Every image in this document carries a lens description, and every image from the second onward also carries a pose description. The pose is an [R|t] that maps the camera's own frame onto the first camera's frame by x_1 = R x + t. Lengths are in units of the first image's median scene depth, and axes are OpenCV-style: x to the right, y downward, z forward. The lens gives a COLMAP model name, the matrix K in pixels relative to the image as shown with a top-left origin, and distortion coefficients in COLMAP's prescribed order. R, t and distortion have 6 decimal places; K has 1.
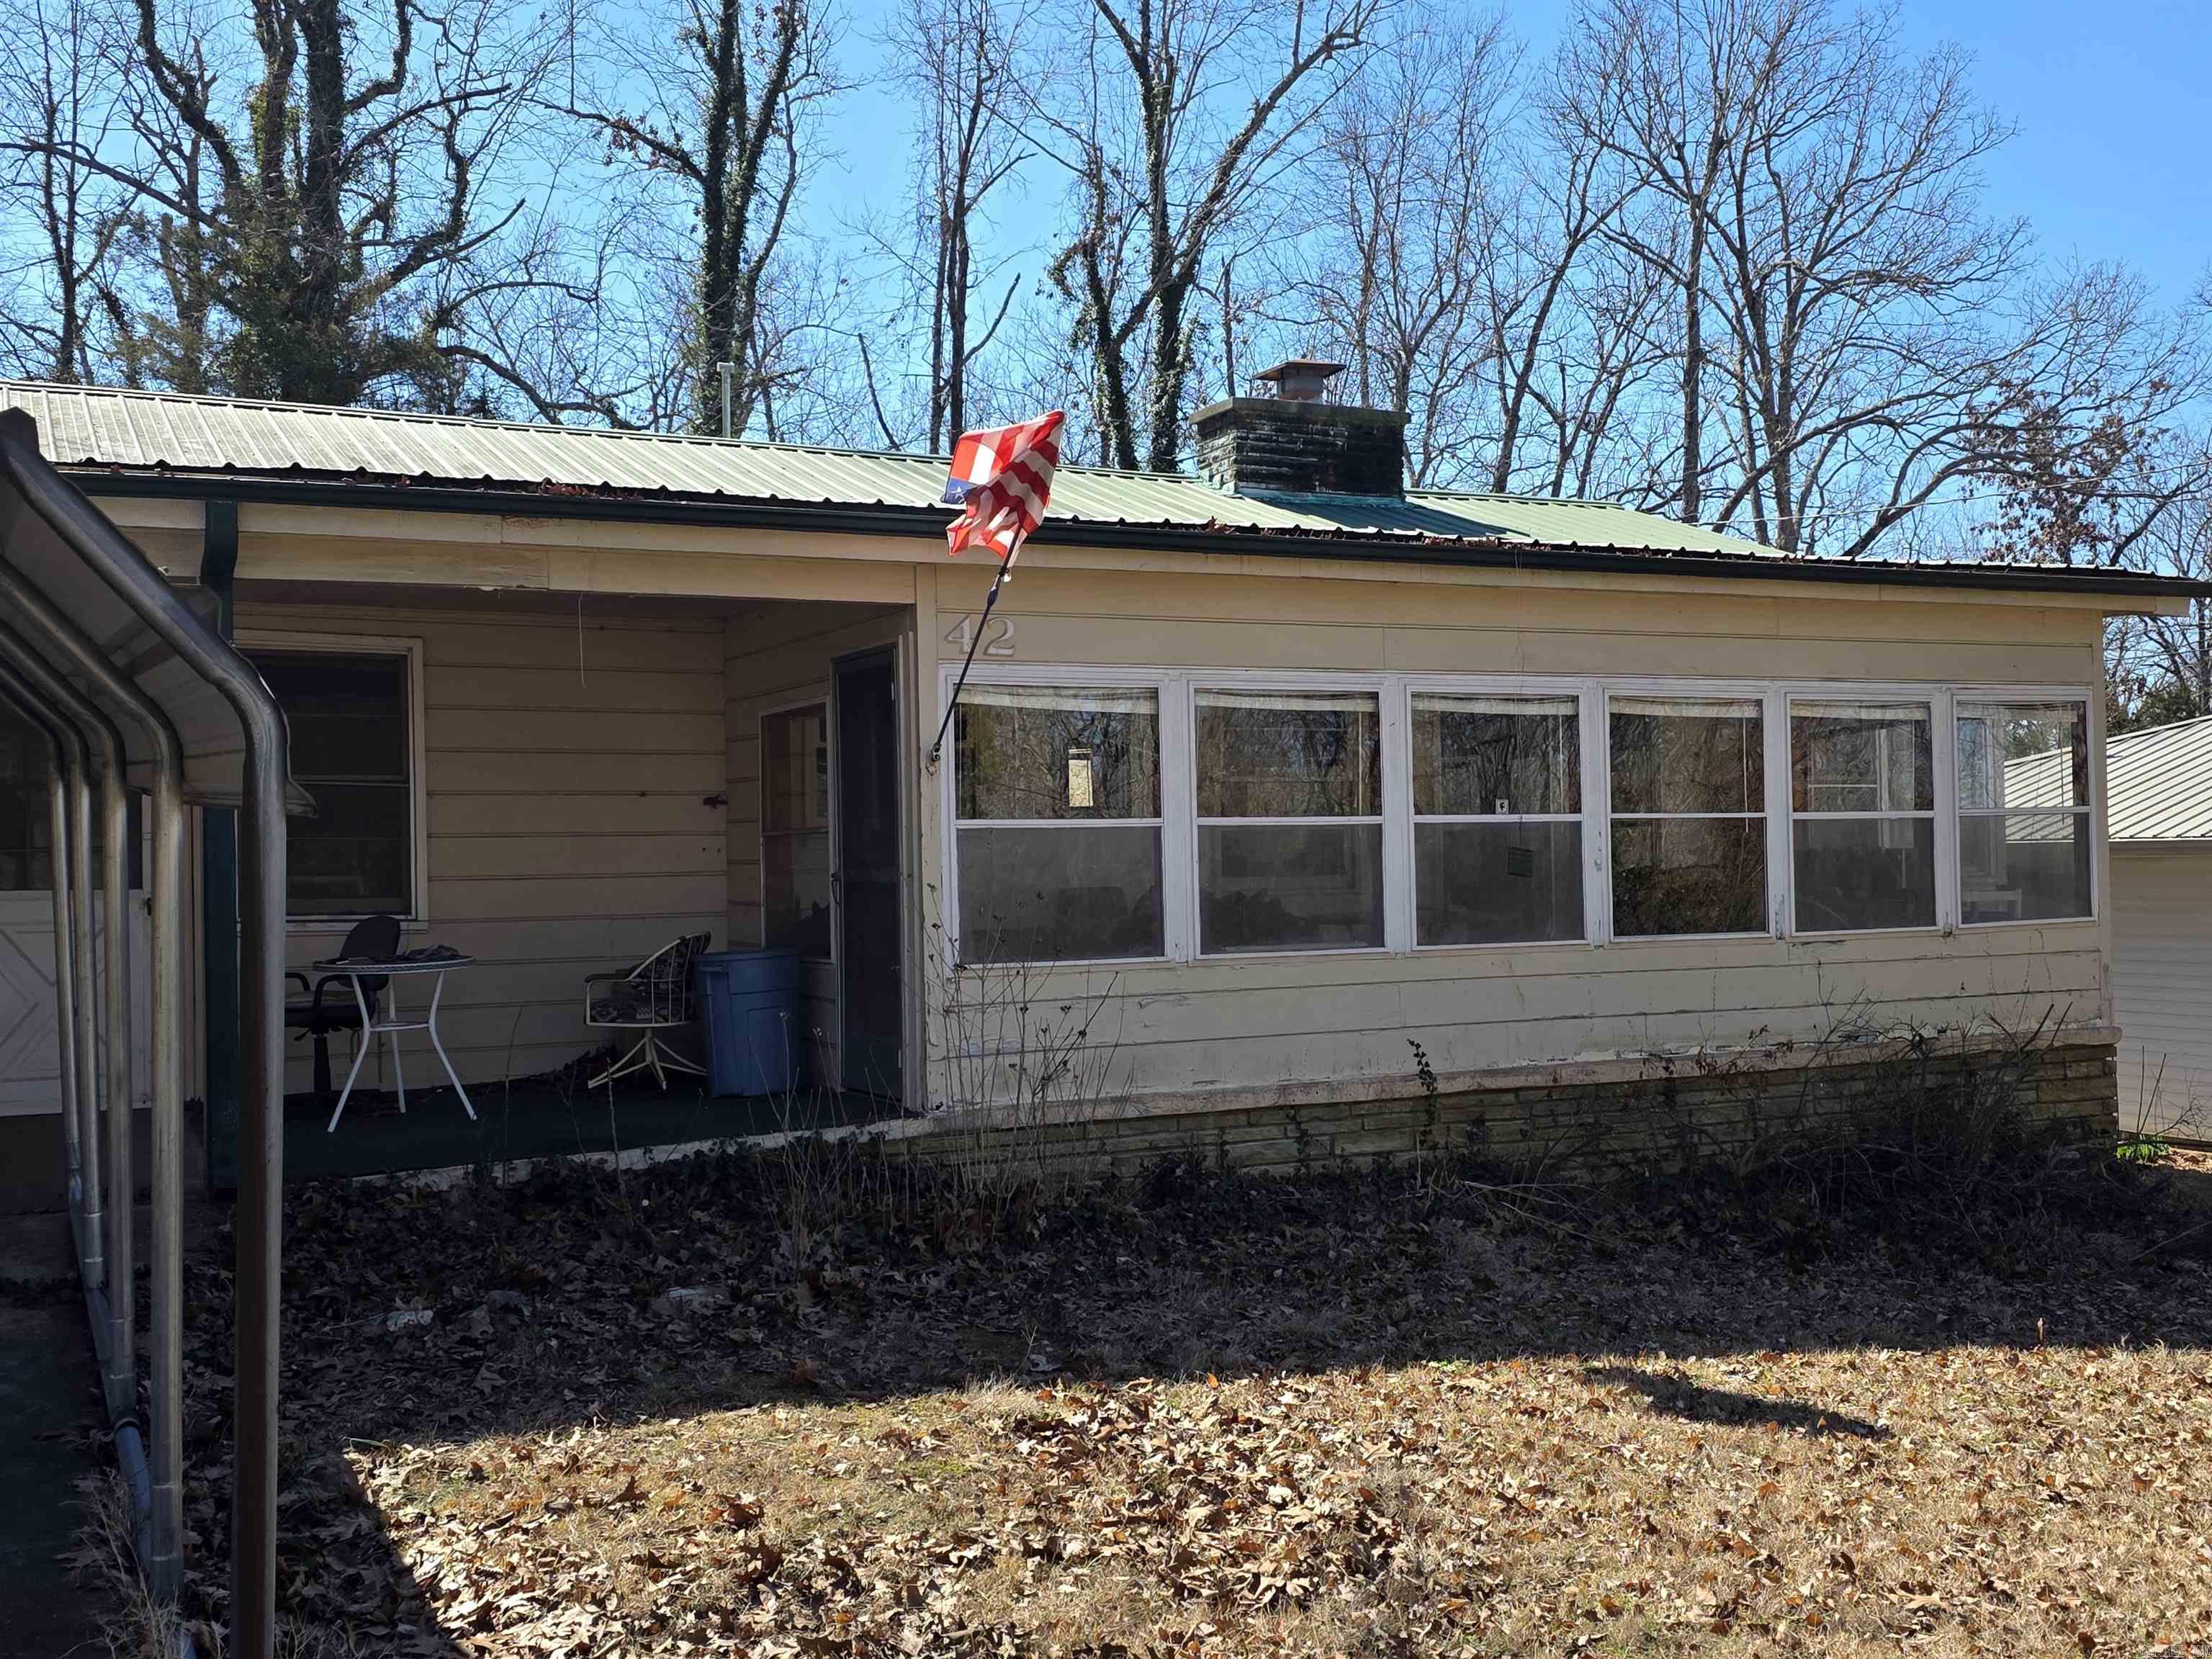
lens RADIAL K [[2088.3, 0, 1106.0], [0, 2088.3, 829.5], [0, 0, 1]] dist [0.013174, -0.003265]
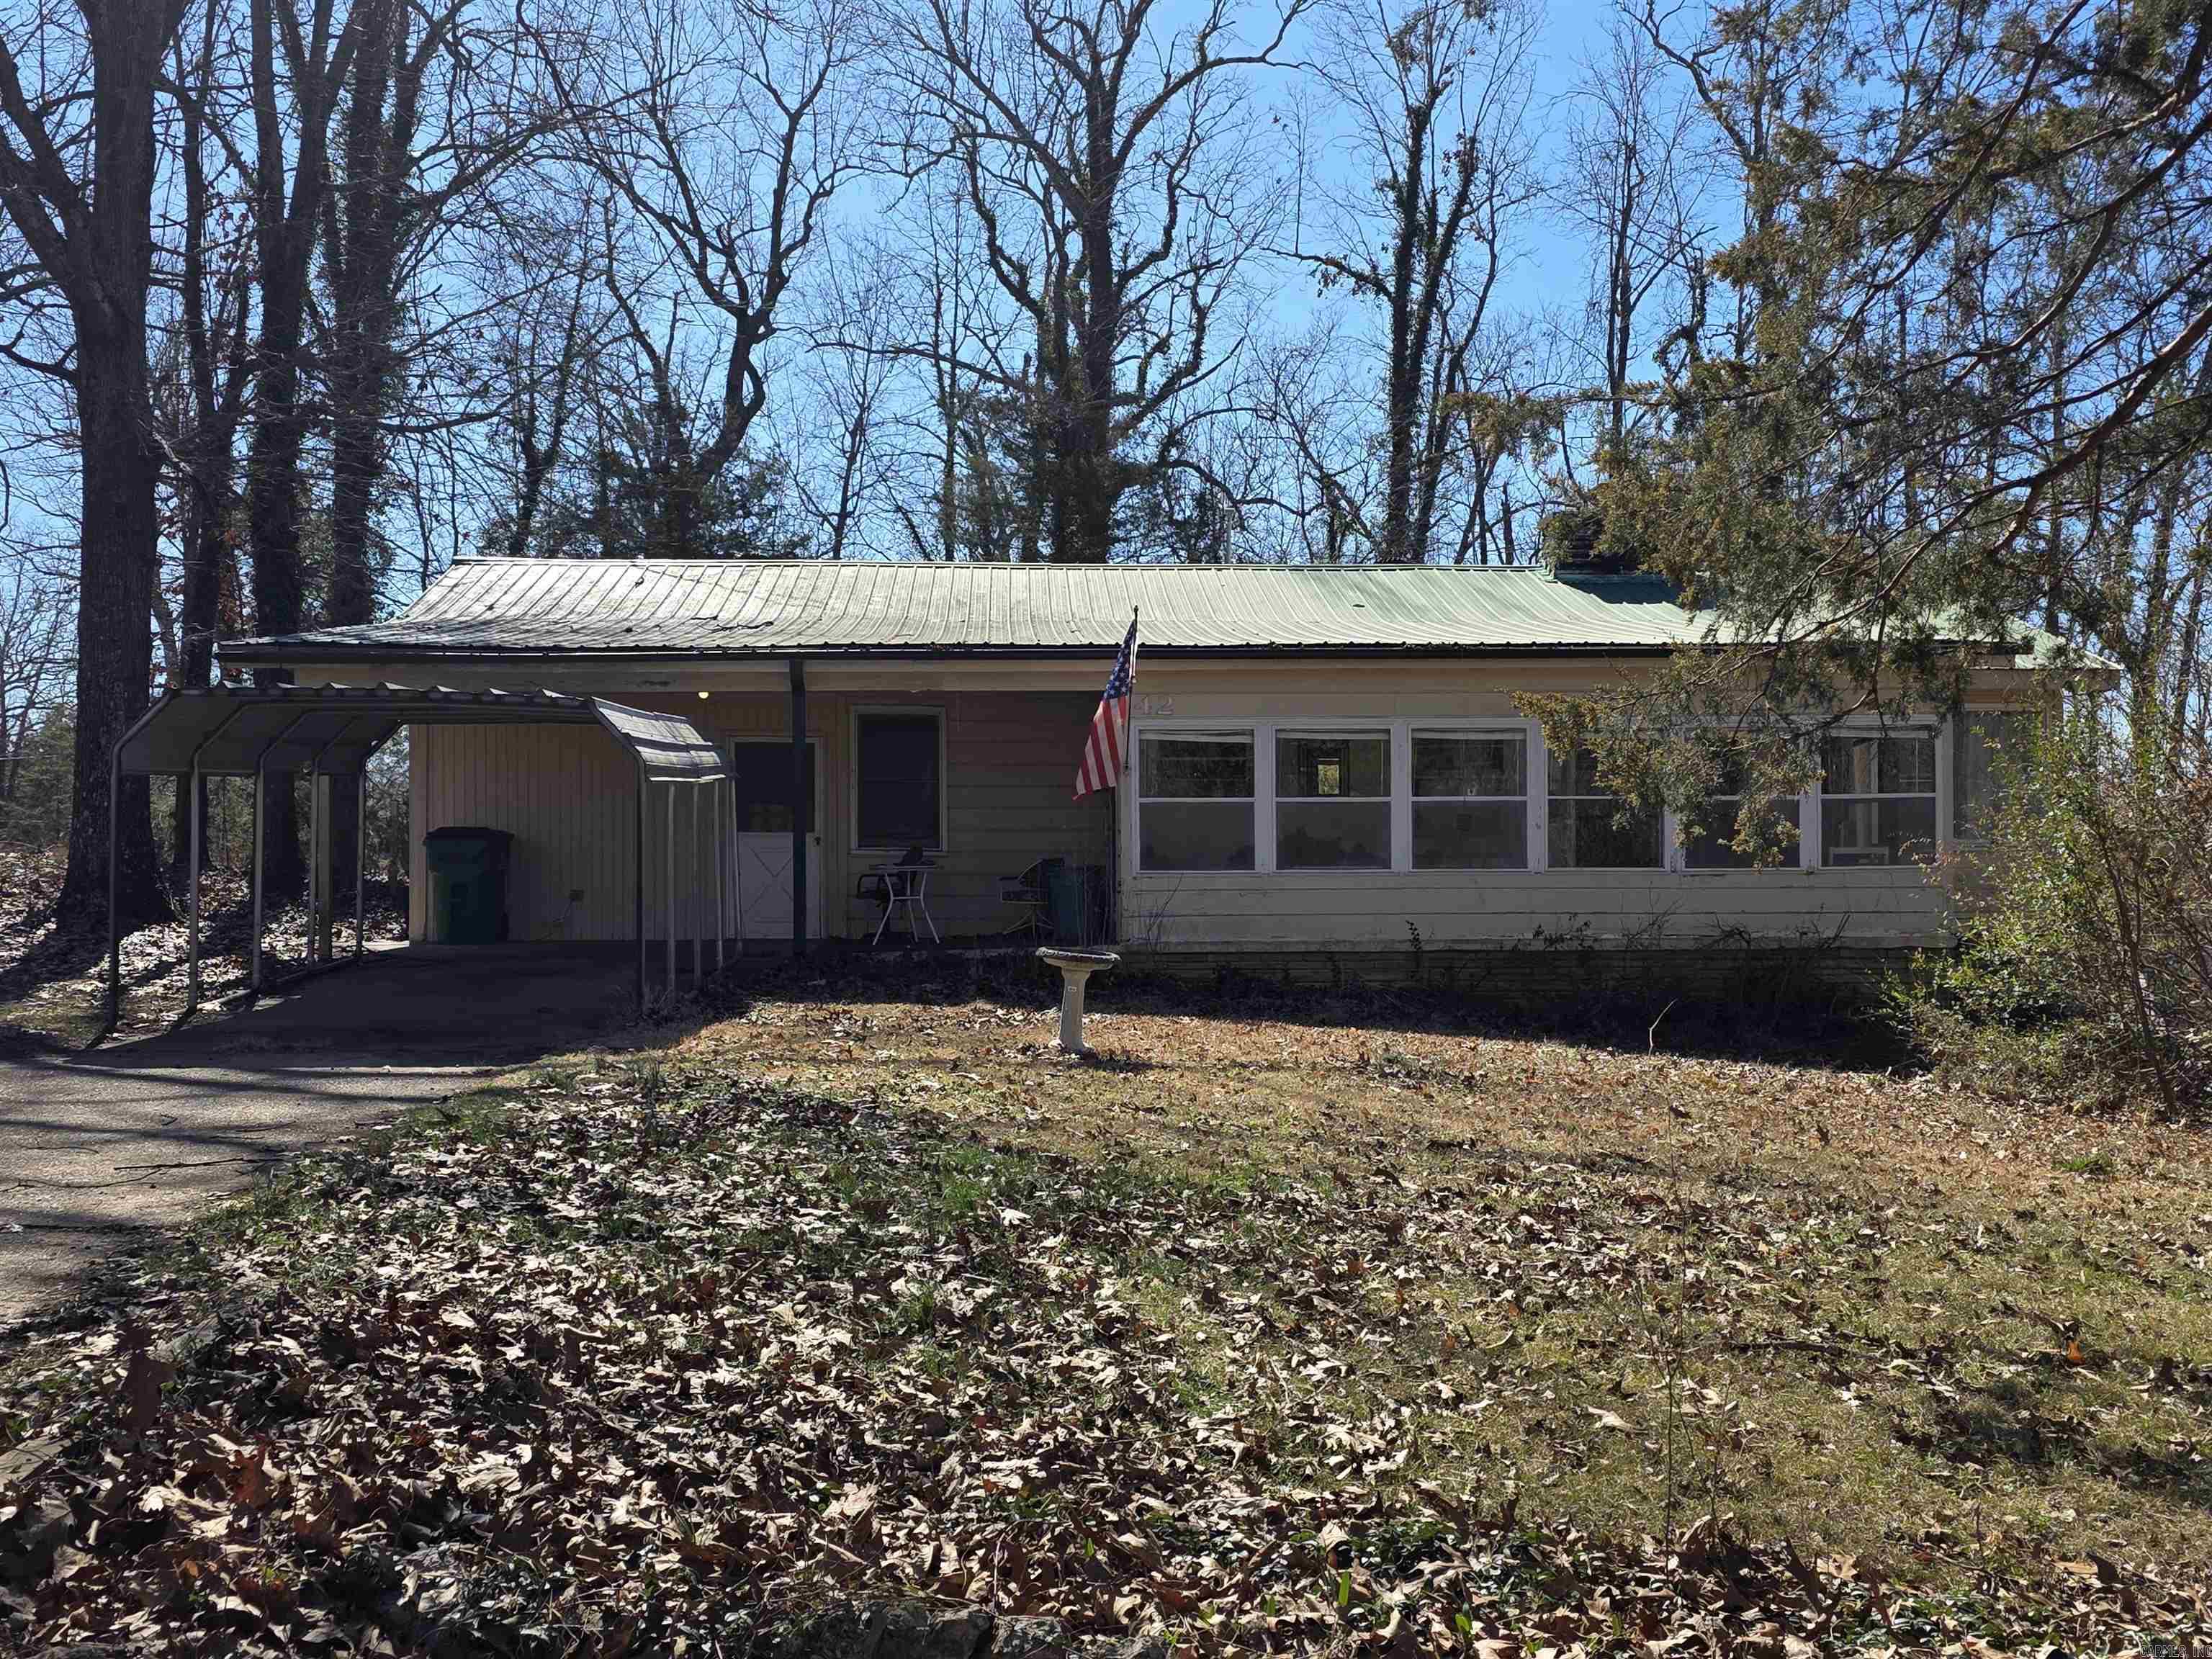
lens RADIAL K [[2200.3, 0, 1108.7], [0, 2200.3, 822.1], [0, 0, 1]] dist [0.138295, -0.212159]
pose [[0.901218, 0.008095, -0.433291, 0.244184], [-0.011711, 0.999915, -0.005679, 0.009574], [0.433209, 0.010192, 0.901236, -0.274254]]
